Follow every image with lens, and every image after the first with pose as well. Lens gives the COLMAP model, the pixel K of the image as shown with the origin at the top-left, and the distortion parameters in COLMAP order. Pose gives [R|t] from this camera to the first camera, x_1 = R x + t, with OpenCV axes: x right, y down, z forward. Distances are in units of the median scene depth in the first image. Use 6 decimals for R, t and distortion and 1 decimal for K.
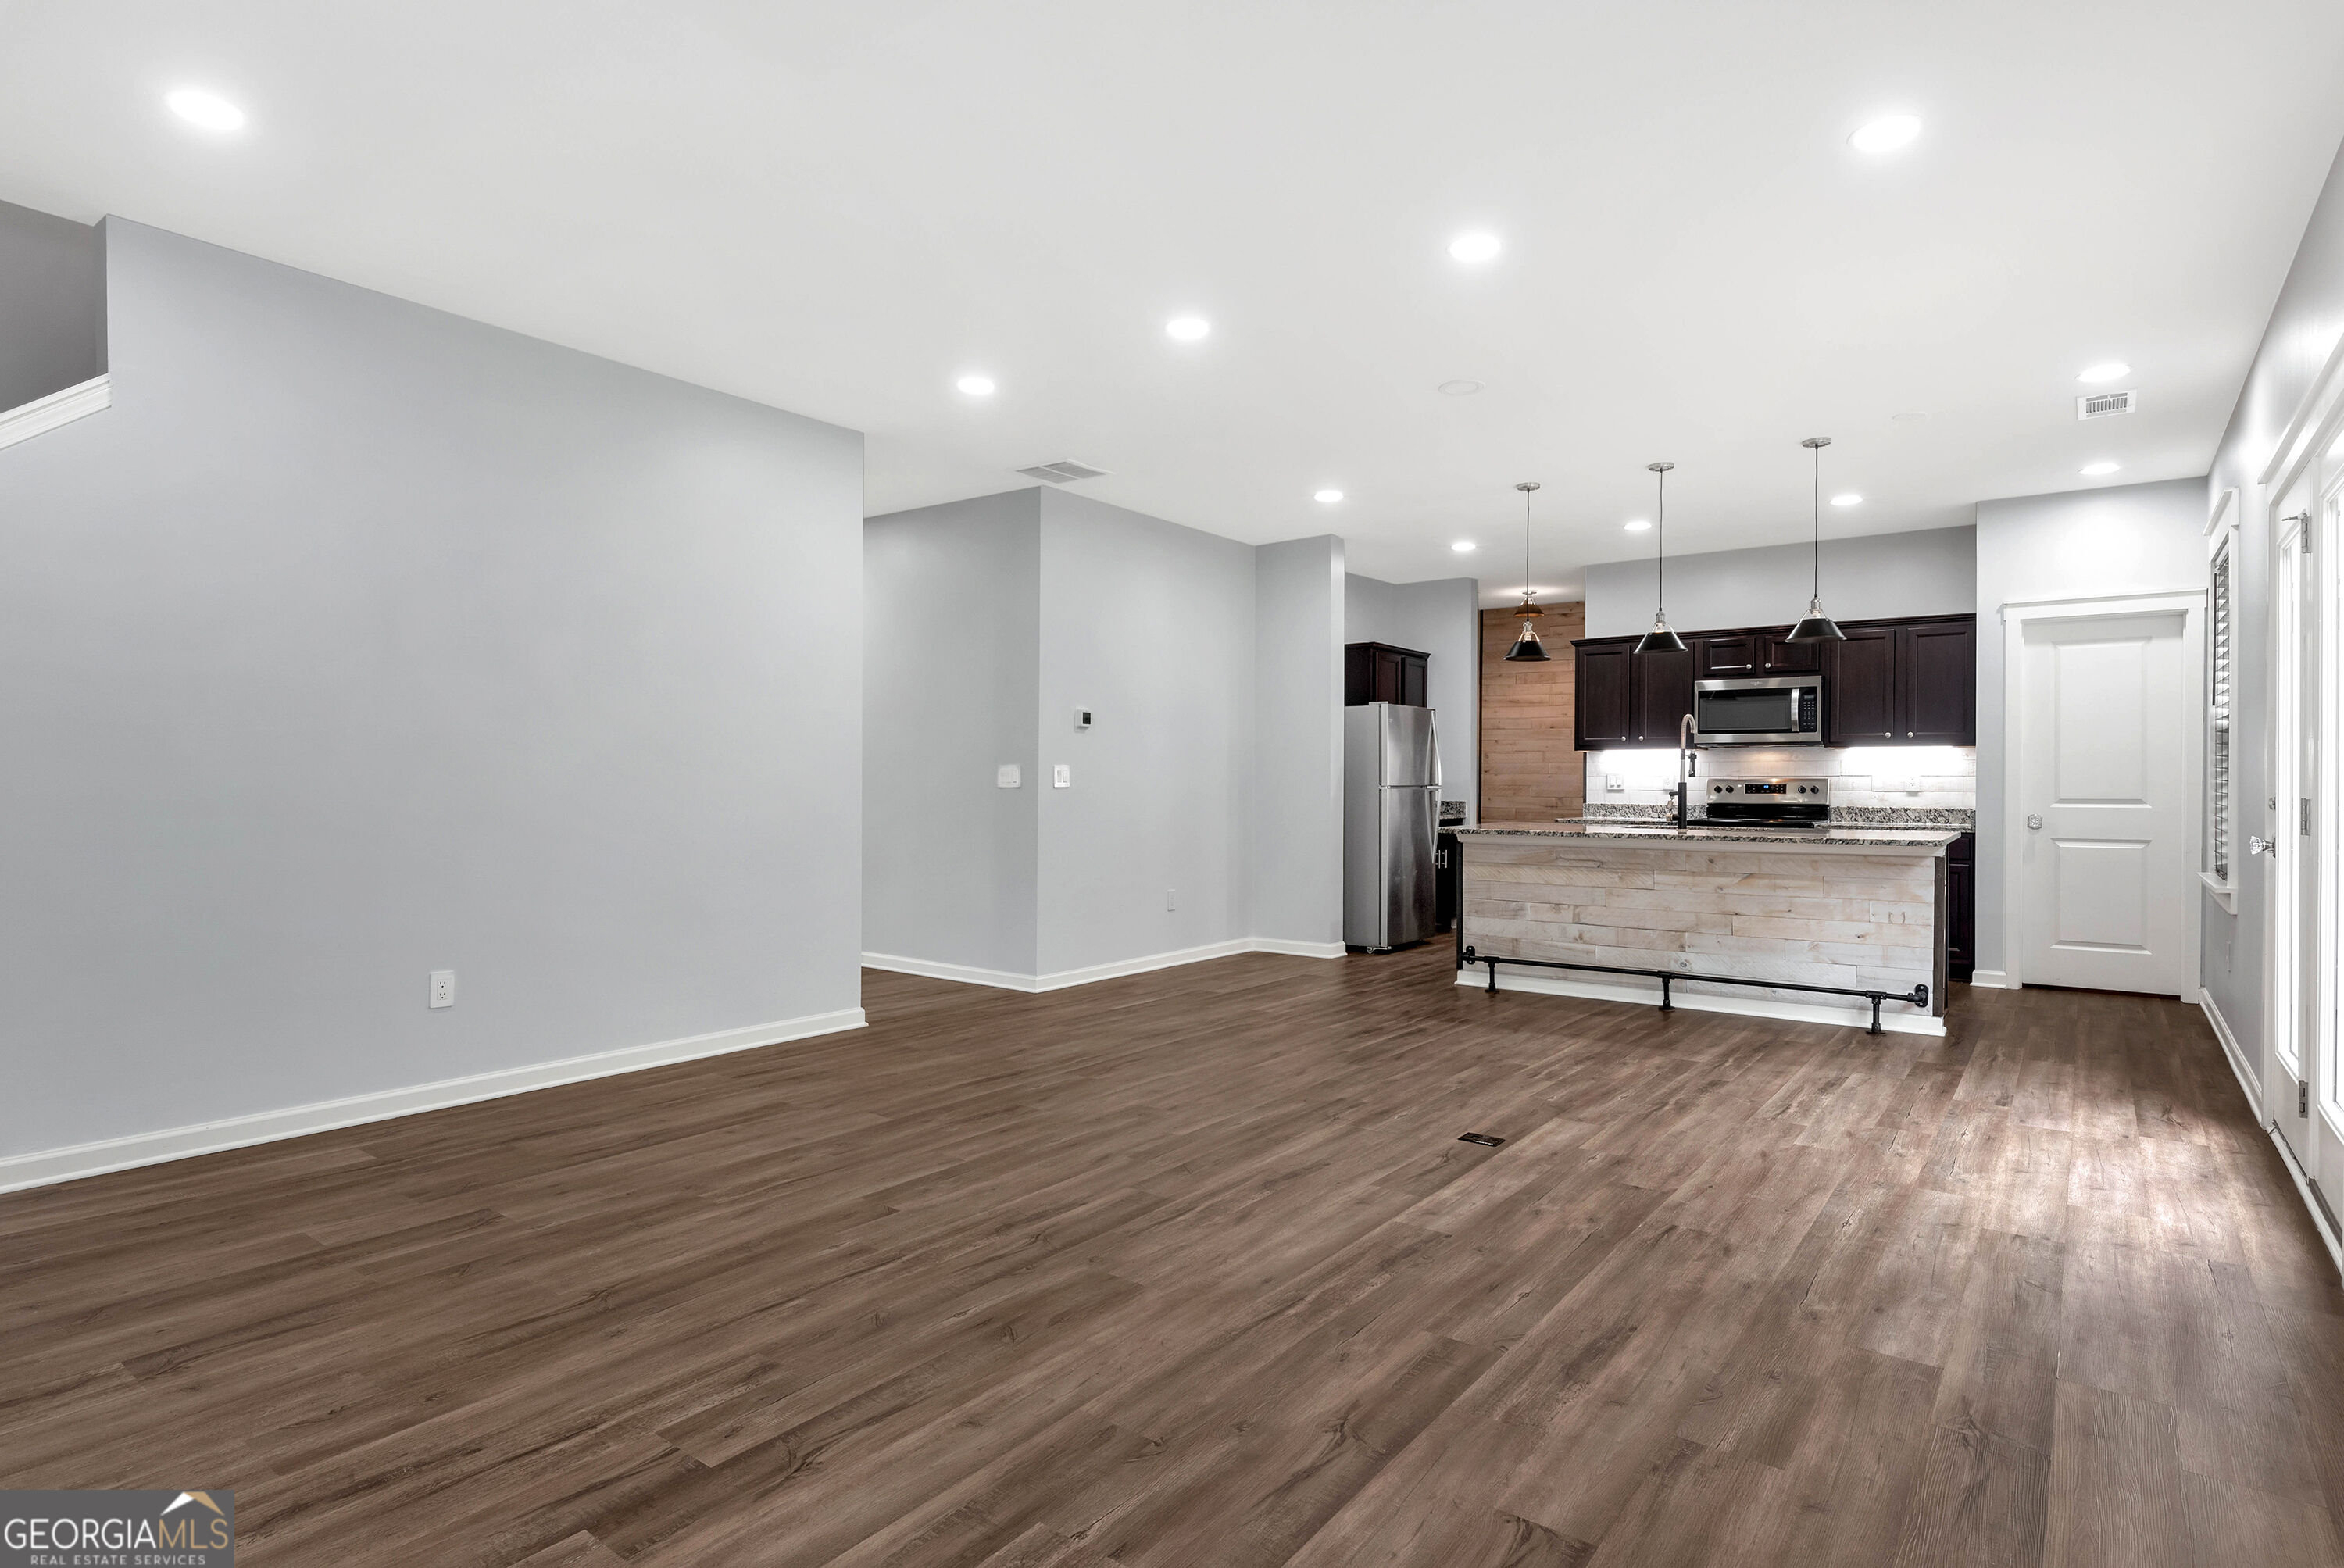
lens RADIAL K [[1213.3, 0, 1172.0], [0, 1213.3, 784.0], [0, 0, 1]] dist [-0.004676, -0.001599]
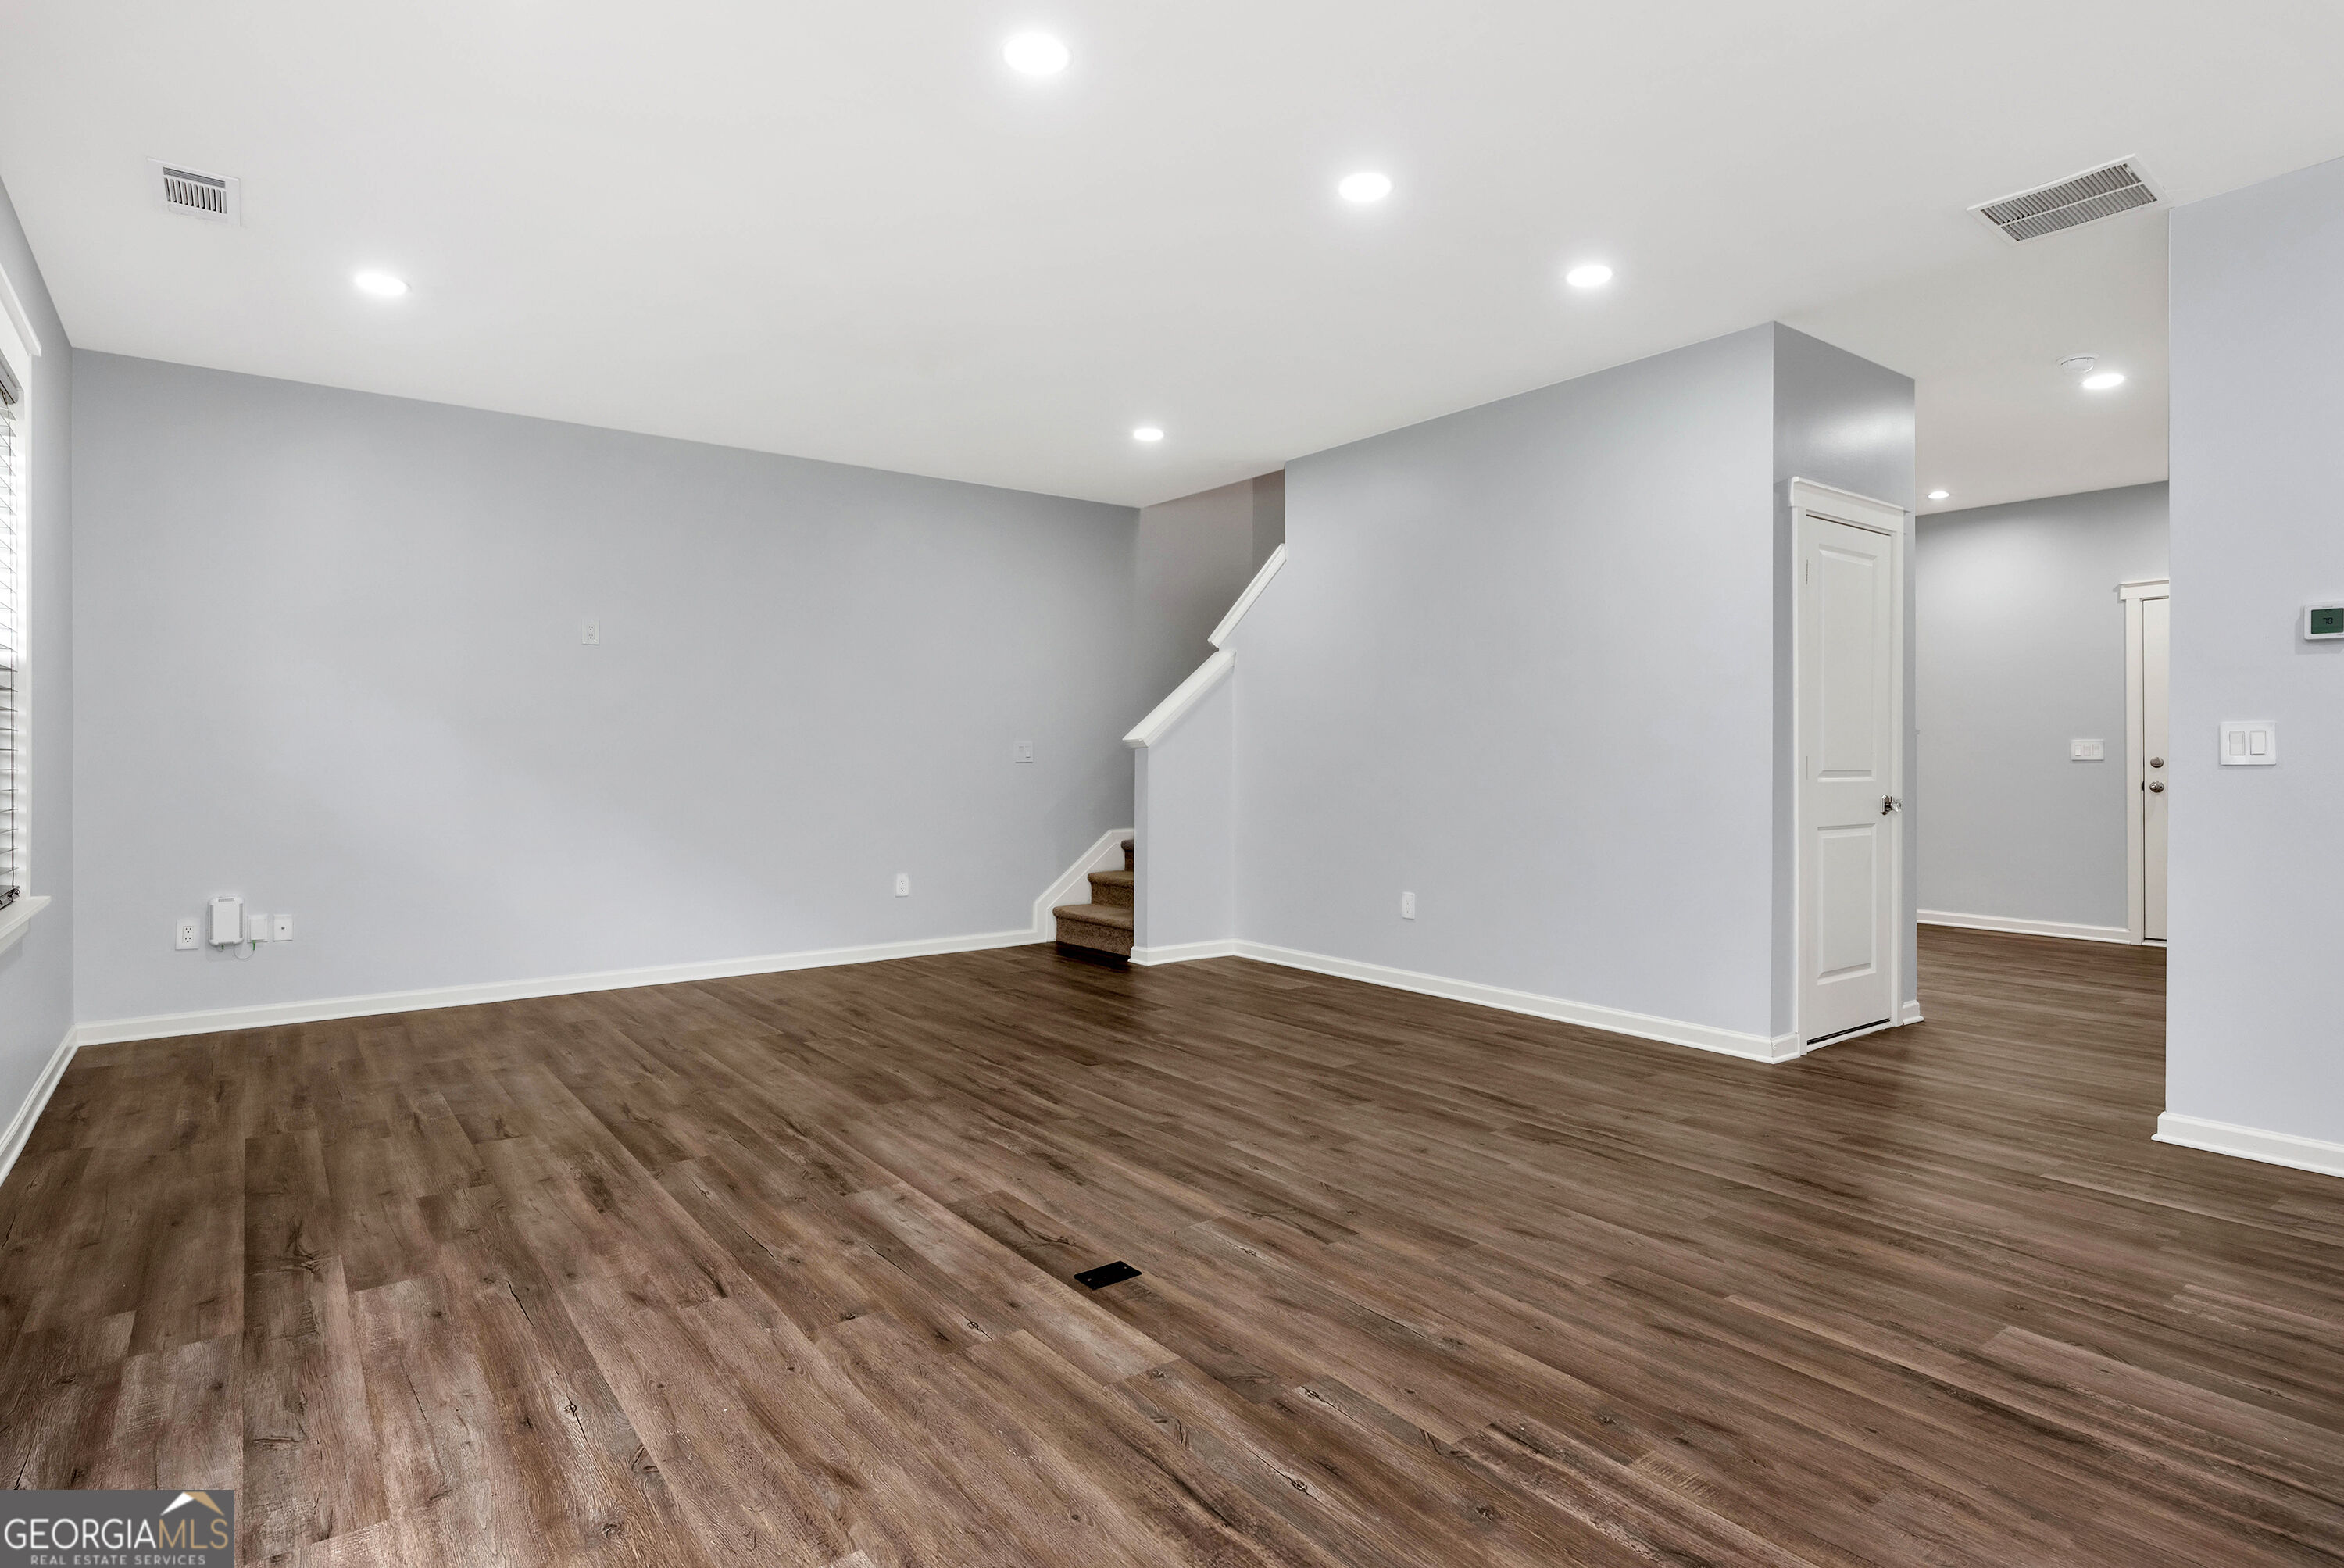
lens RADIAL K [[1224.7, 0, 1183.3], [0, 1224.7, 704.1], [0, 0, 1]] dist [0.000245, -0.000551]
pose [[-0.263180, -0.045167, -0.963689, 1.013872], [-0.000915, 0.998915, -0.046568, 0.002918], [0.964746, -0.011374, -0.262936, 1.342200]]
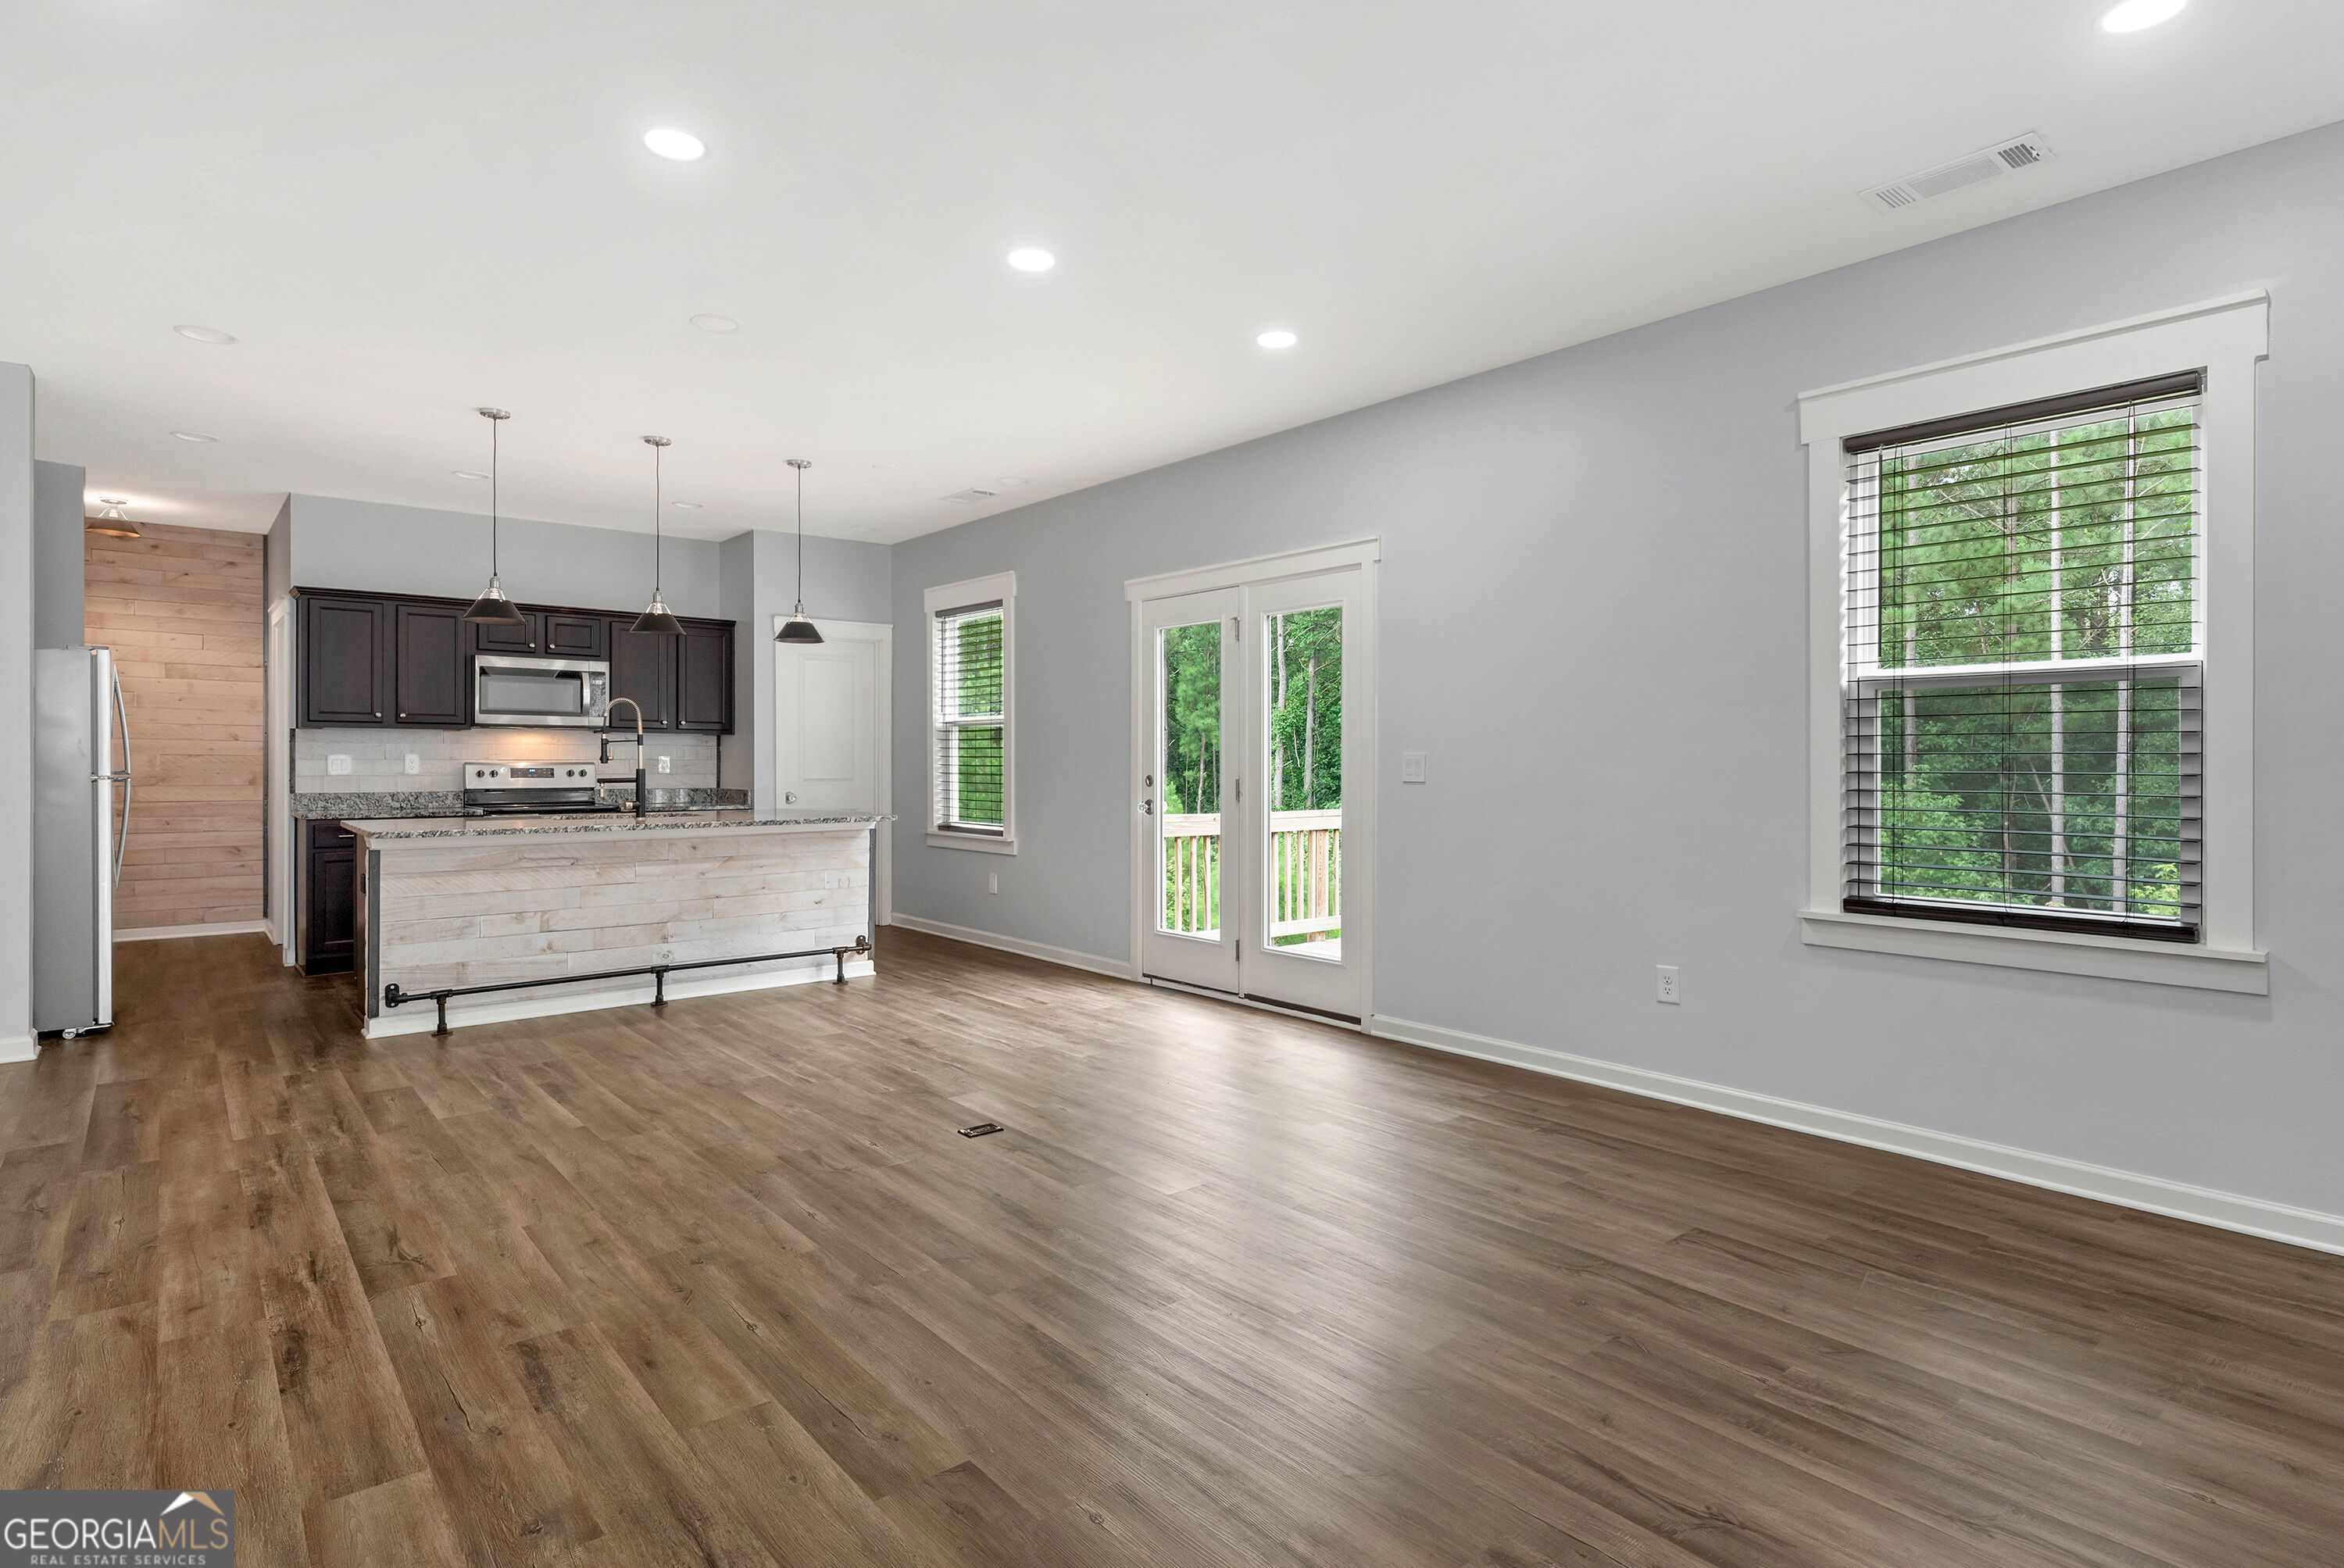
lens RADIAL K [[1191.6, 0, 1170.3], [0, 1191.6, 761.1], [0, 0, 1]] dist [0.003224, 0.000063]
pose [[0.220266, -0.003385, 0.975434, -0.741391], [0.000059, 0.999994, 0.003457, -0.019554], [-0.975440, -0.000704, 0.220265, 0.686295]]
